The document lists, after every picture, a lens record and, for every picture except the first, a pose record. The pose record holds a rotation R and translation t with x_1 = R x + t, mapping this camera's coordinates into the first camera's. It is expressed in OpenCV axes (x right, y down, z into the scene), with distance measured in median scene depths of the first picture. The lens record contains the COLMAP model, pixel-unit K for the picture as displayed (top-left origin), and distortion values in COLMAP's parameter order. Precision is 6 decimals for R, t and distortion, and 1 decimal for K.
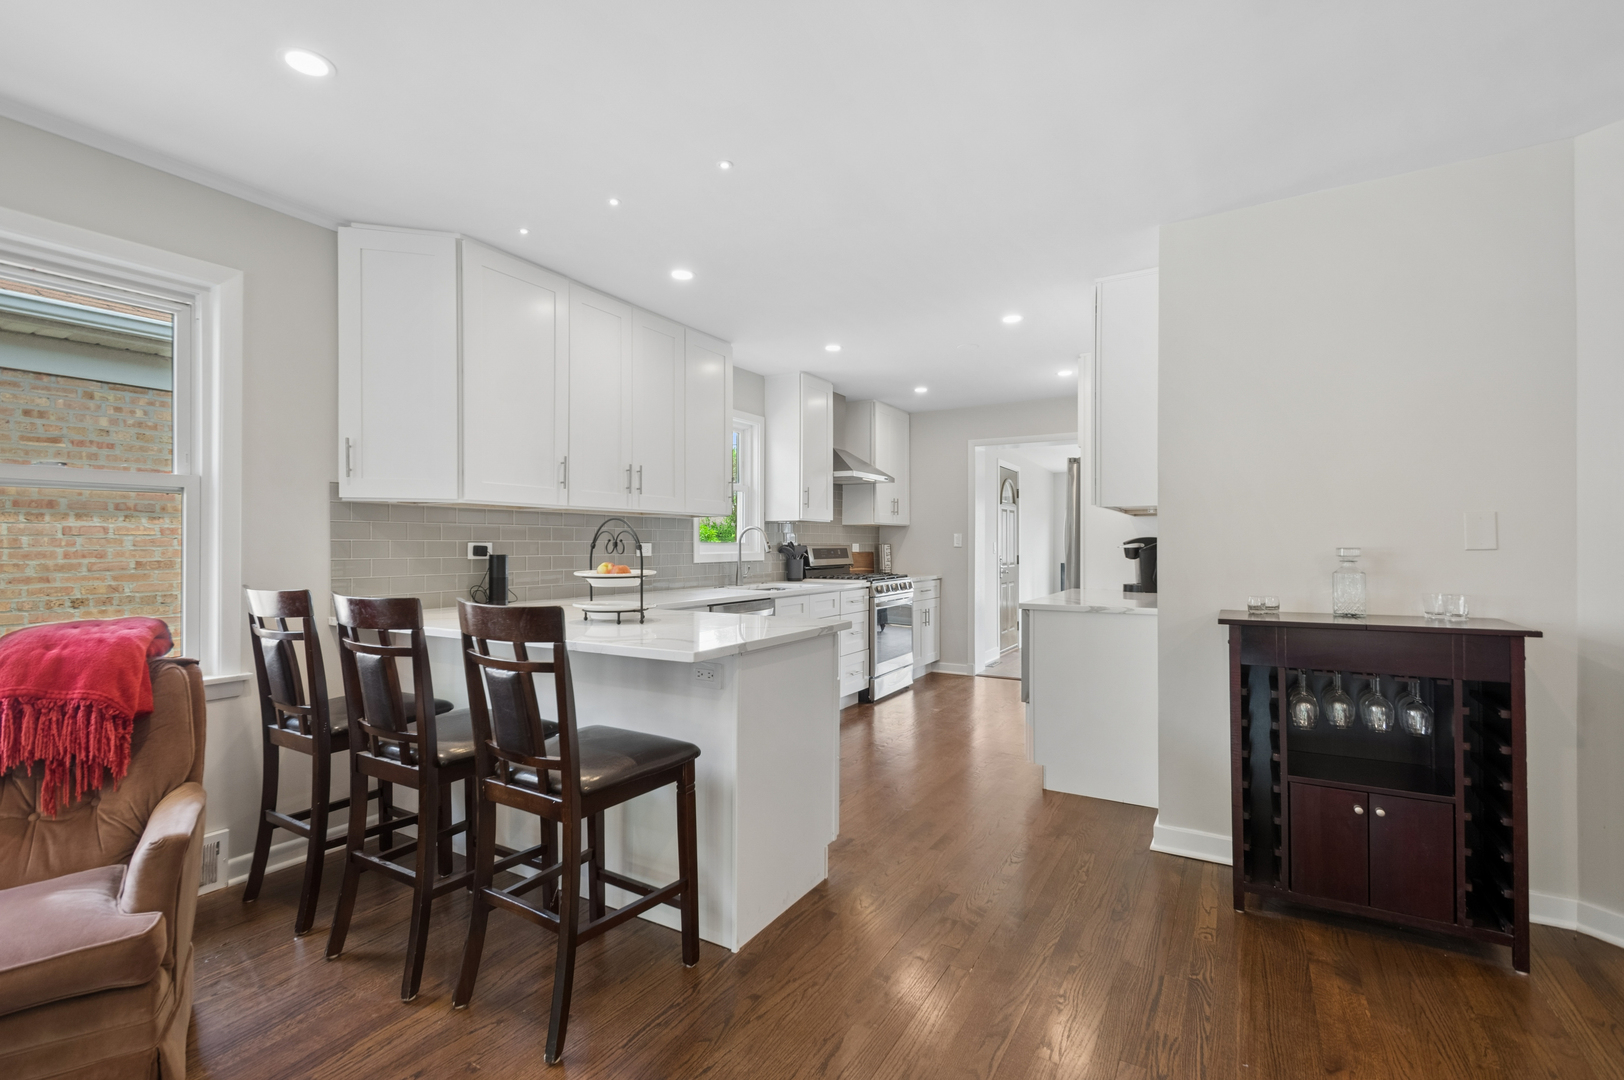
lens RADIAL K [[726.0, 0, 792.3], [0, 726.0, 540.2], [0, 0, 1]] dist [0.013308, -0.000704]
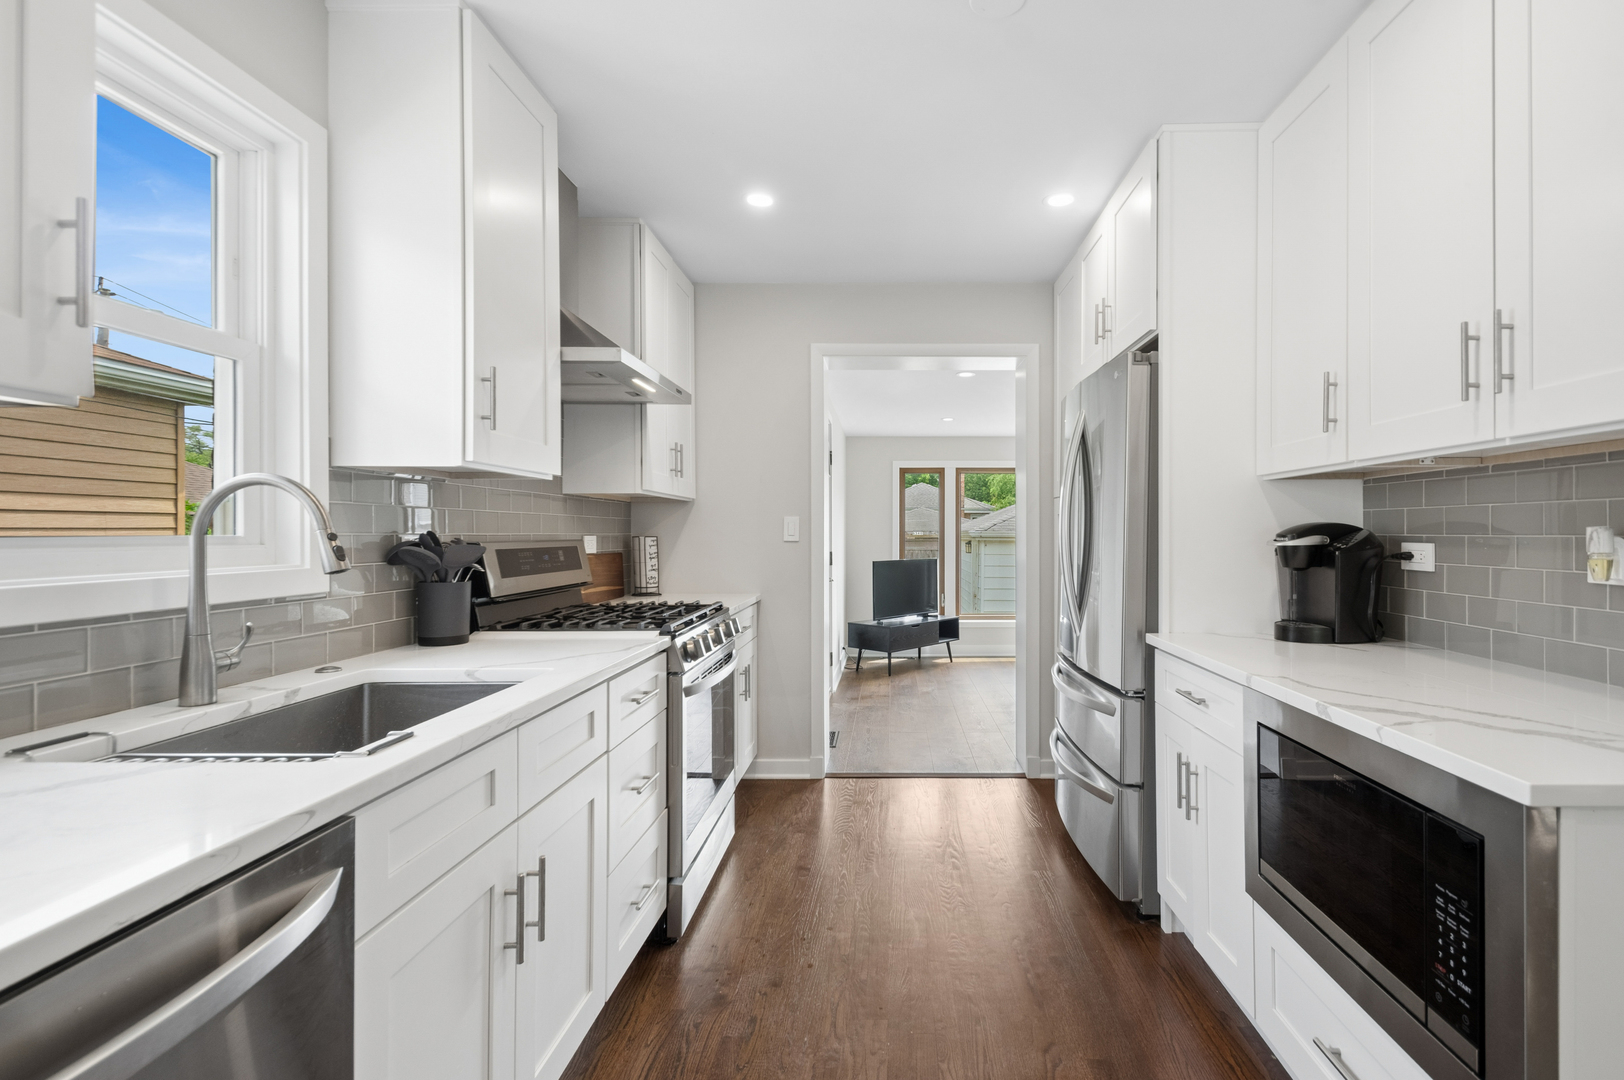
lens RADIAL K [[744.3, 0, 895.3], [0, 744.3, 535.6], [0, 0, 1]] dist [0.001585, 0.000020]
pose [[0.841980, -0.002873, 0.539502, -0.006674], [-0.002087, 0.999961, 0.008583, 0.000294], [-0.539505, -0.008352, 0.841941, 0.592999]]
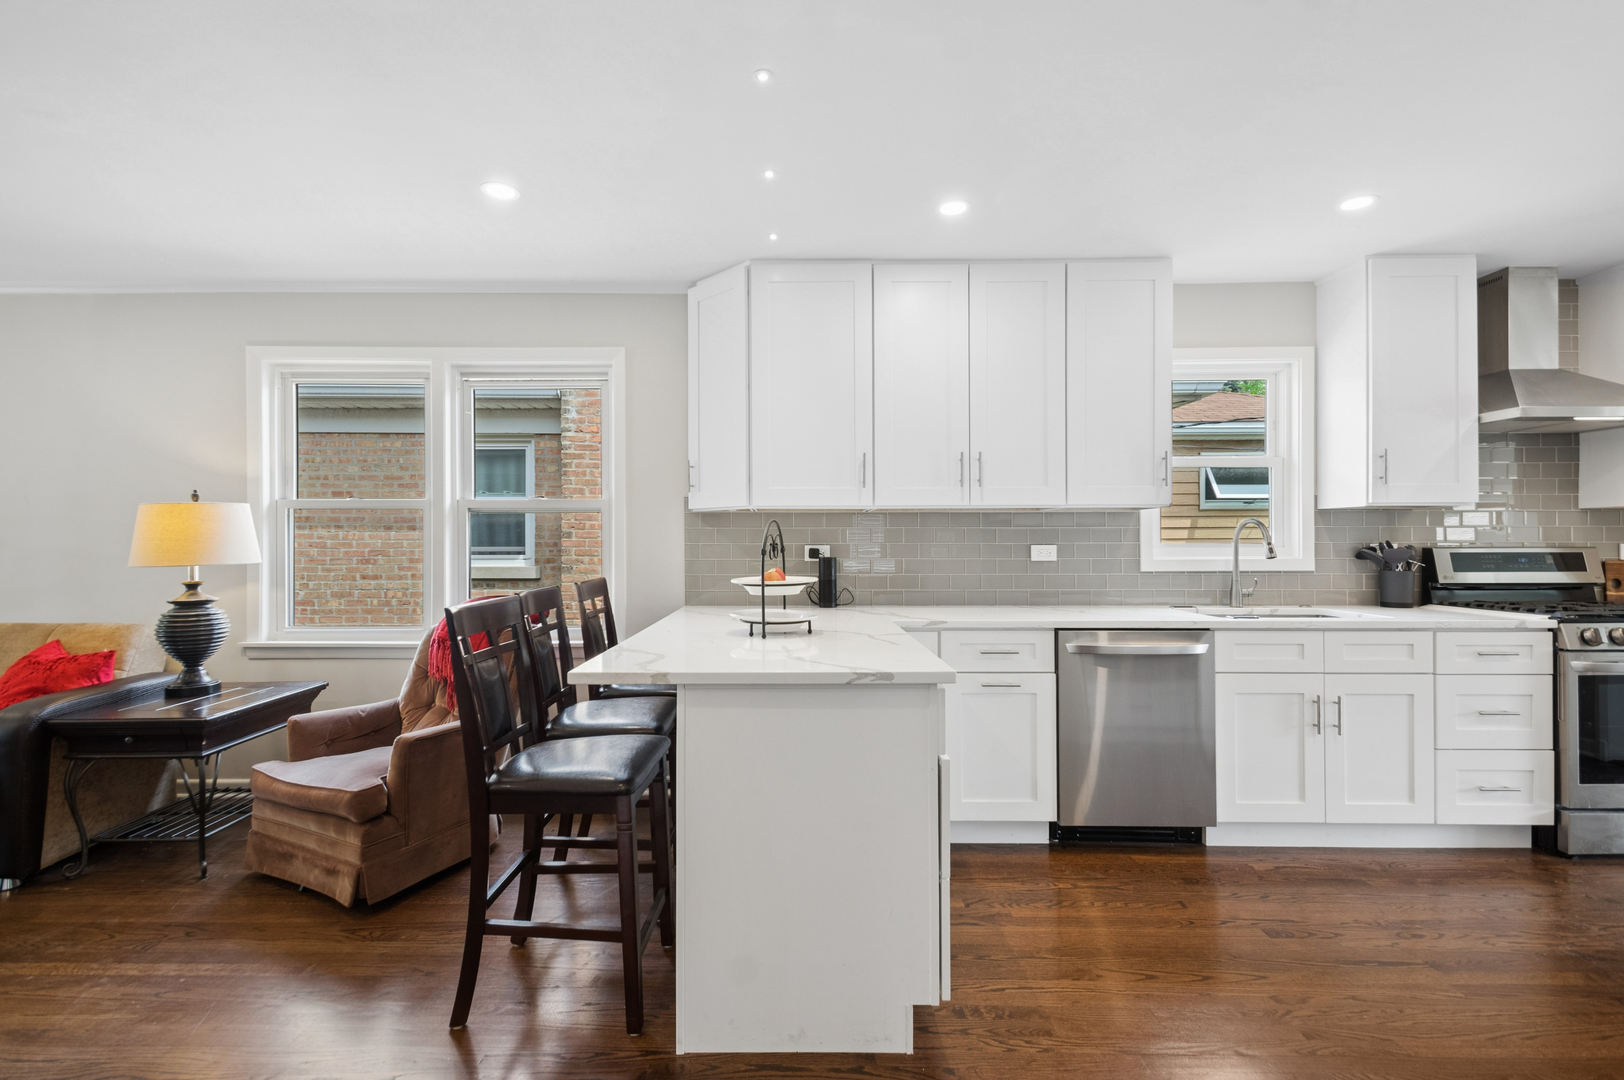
lens RADIAL K [[726.0, 0, 792.3], [0, 726.0, 540.2], [0, 0, 1]] dist [0.013308, -0.000704]
pose [[0.520810, -0.005918, -0.853652, 0.268204], [0.007937, 0.999966, -0.002090, -0.001372], [0.853636, -0.005687, 0.520839, 0.268560]]
